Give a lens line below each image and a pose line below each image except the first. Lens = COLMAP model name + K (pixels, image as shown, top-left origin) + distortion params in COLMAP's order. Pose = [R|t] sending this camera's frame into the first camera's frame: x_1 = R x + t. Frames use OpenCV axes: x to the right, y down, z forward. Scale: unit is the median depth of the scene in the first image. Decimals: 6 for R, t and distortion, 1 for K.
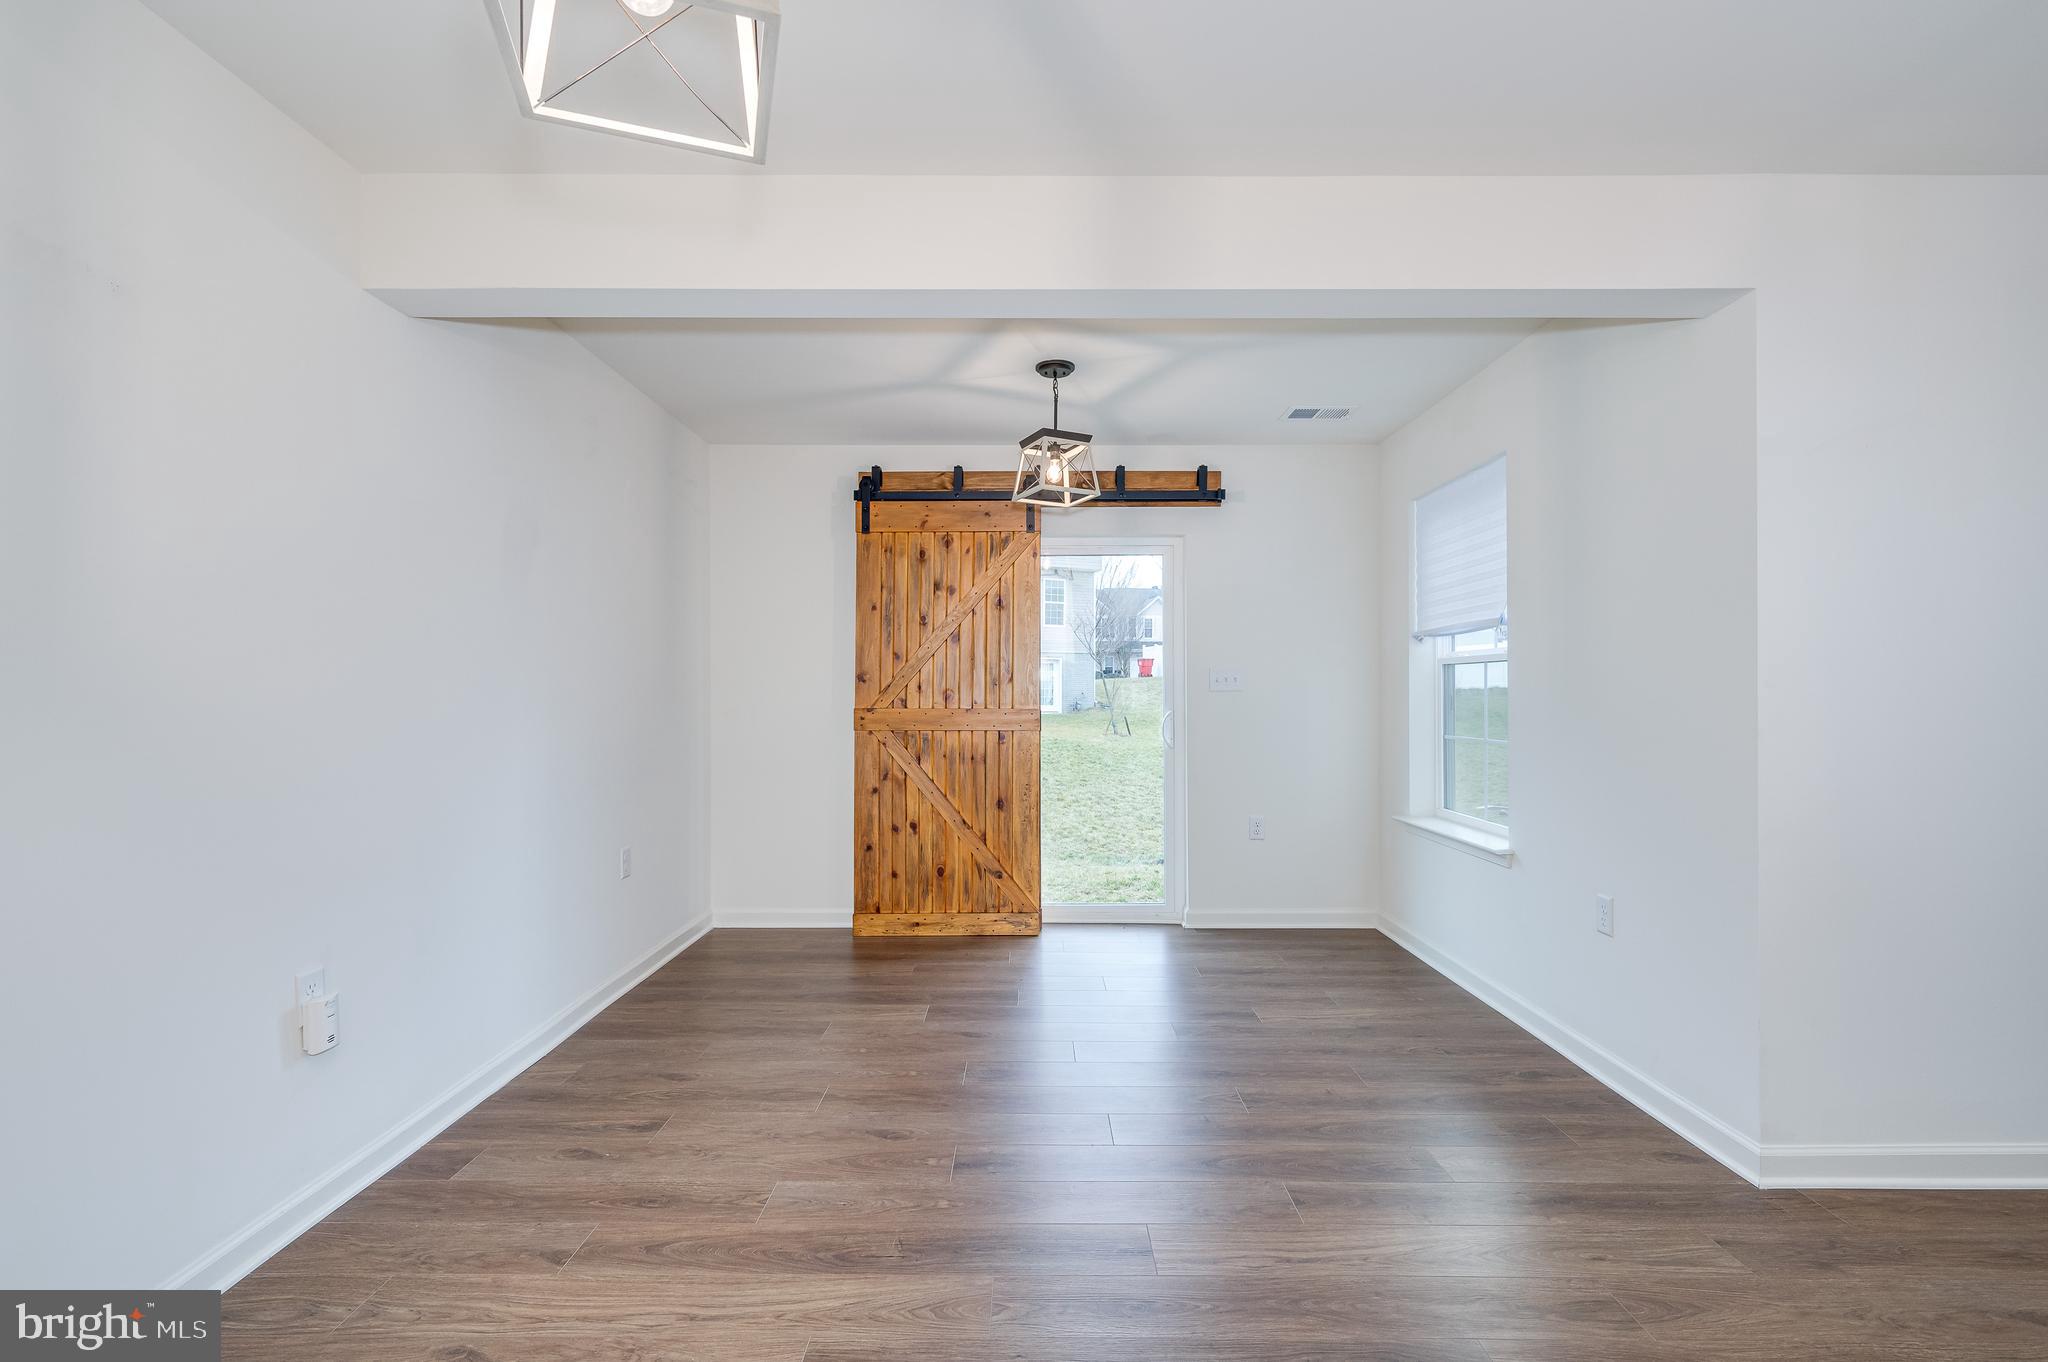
lens RADIAL K [[916.7, 0, 1024.0], [0, 916.7, 681.0], [0, 0, 1]] dist [-0.000319, 0.000050]
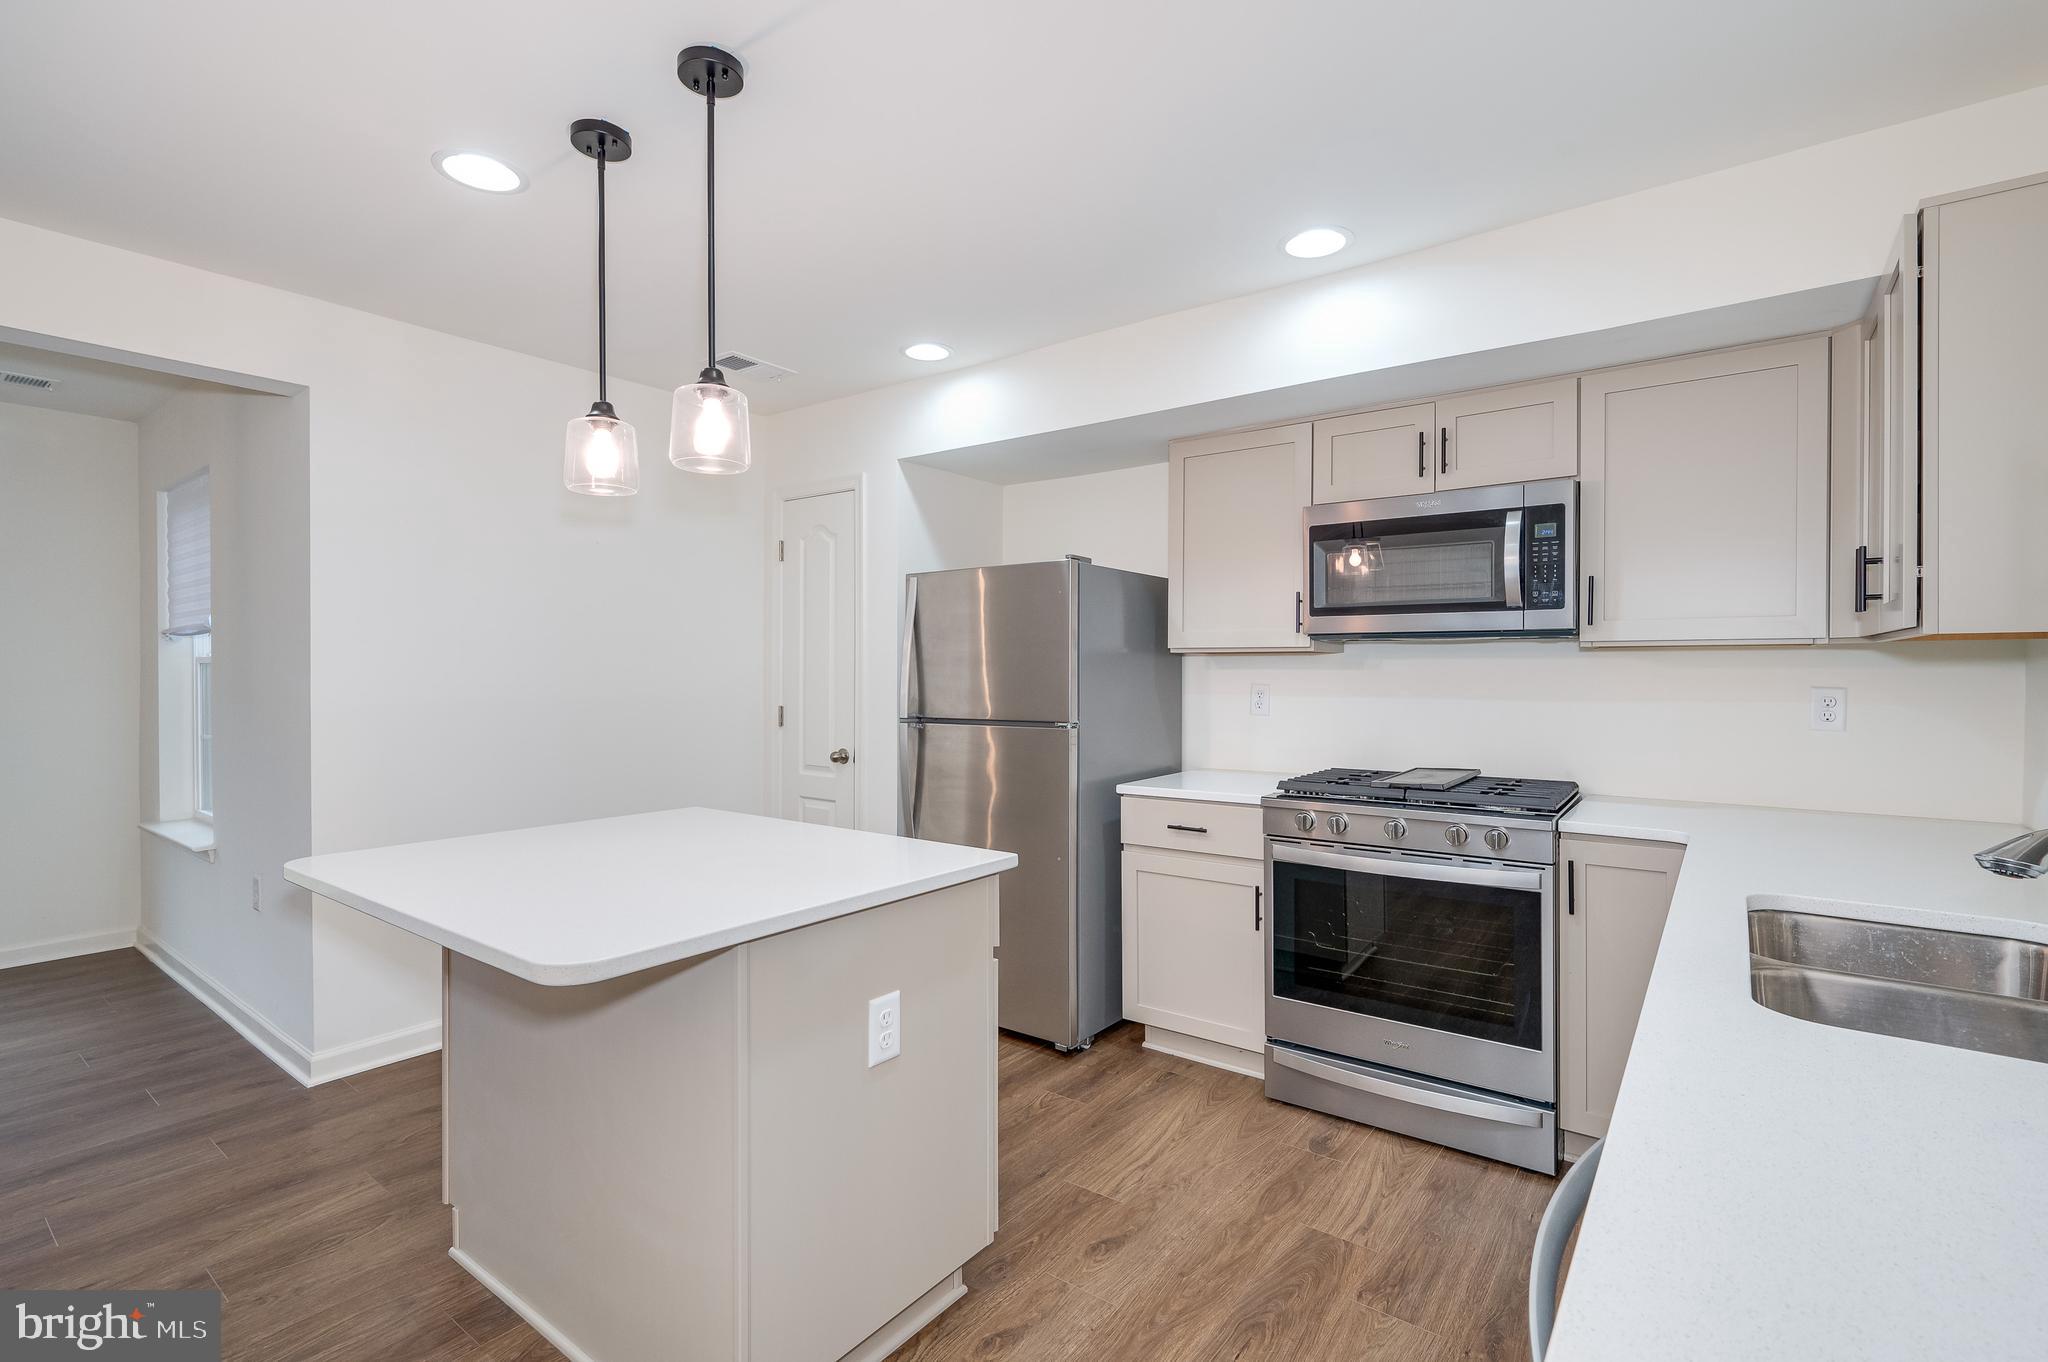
lens RADIAL K [[926.4, 0, 1018.8], [0, 926.4, 675.5], [0, 0, 1]] dist [-0.000476, -0.000570]
pose [[0.603822, -0.003506, 0.797111, 0.170635], [-0.006314, 0.999938, 0.009181, -0.018262], [-0.797094, -0.010577, 0.603763, -0.259447]]
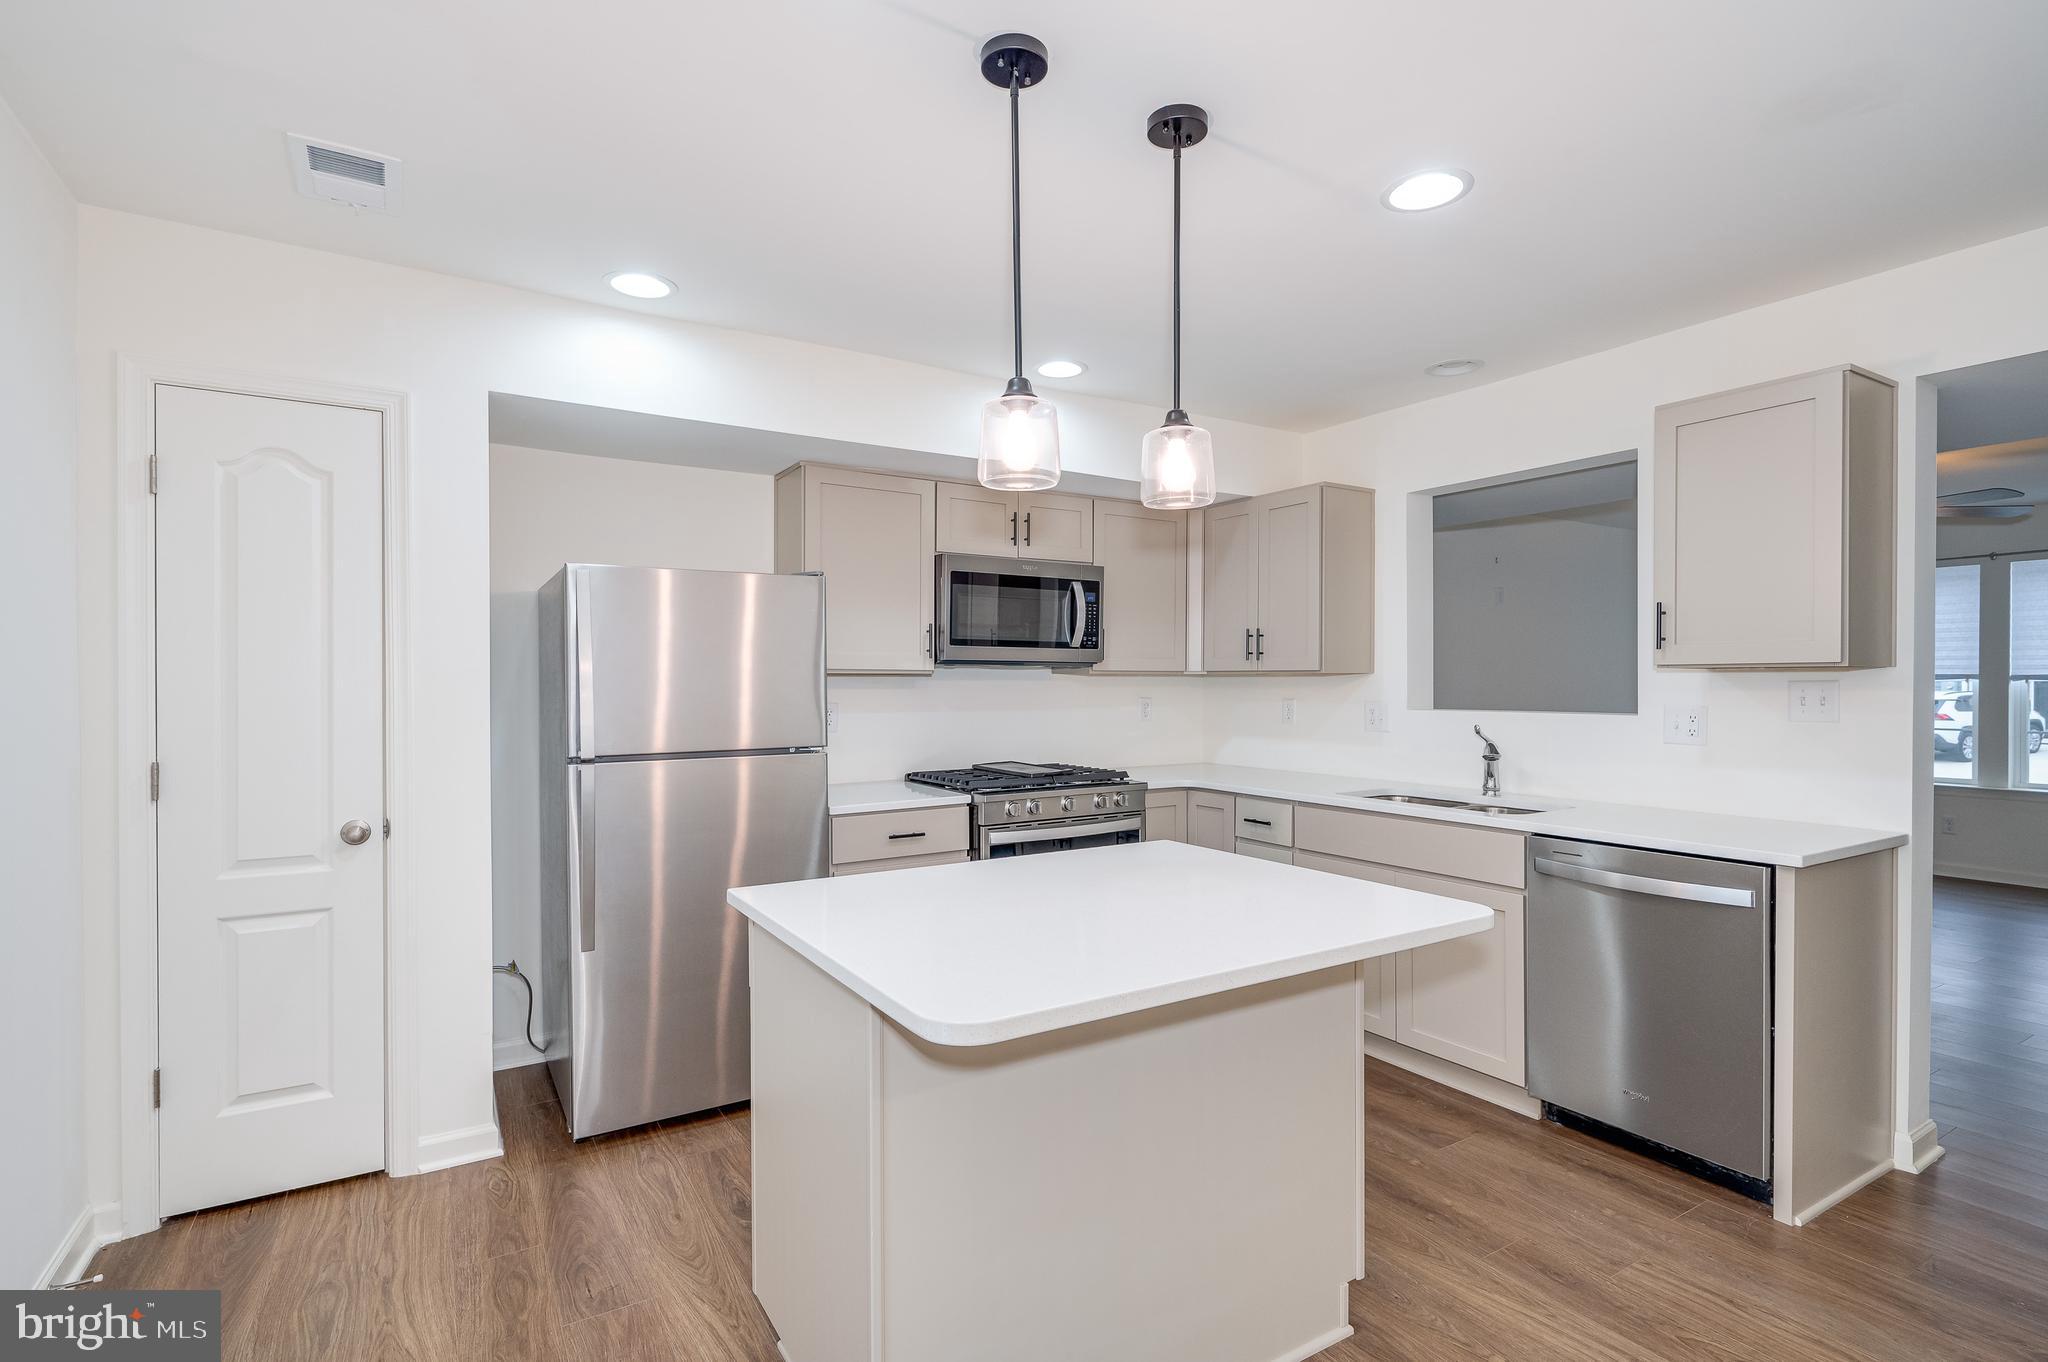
lens RADIAL K [[981.6, 0, 1024.9], [0, 981.6, 689.2], [0, 0, 1]] dist [-0.002784, 0.000075]
pose [[-0.521329, -0.002174, 0.853353, 0.064871], [-0.001961, 0.999997, 0.001349, -0.019221], [-0.853353, -0.000970, -0.521332, 0.381117]]
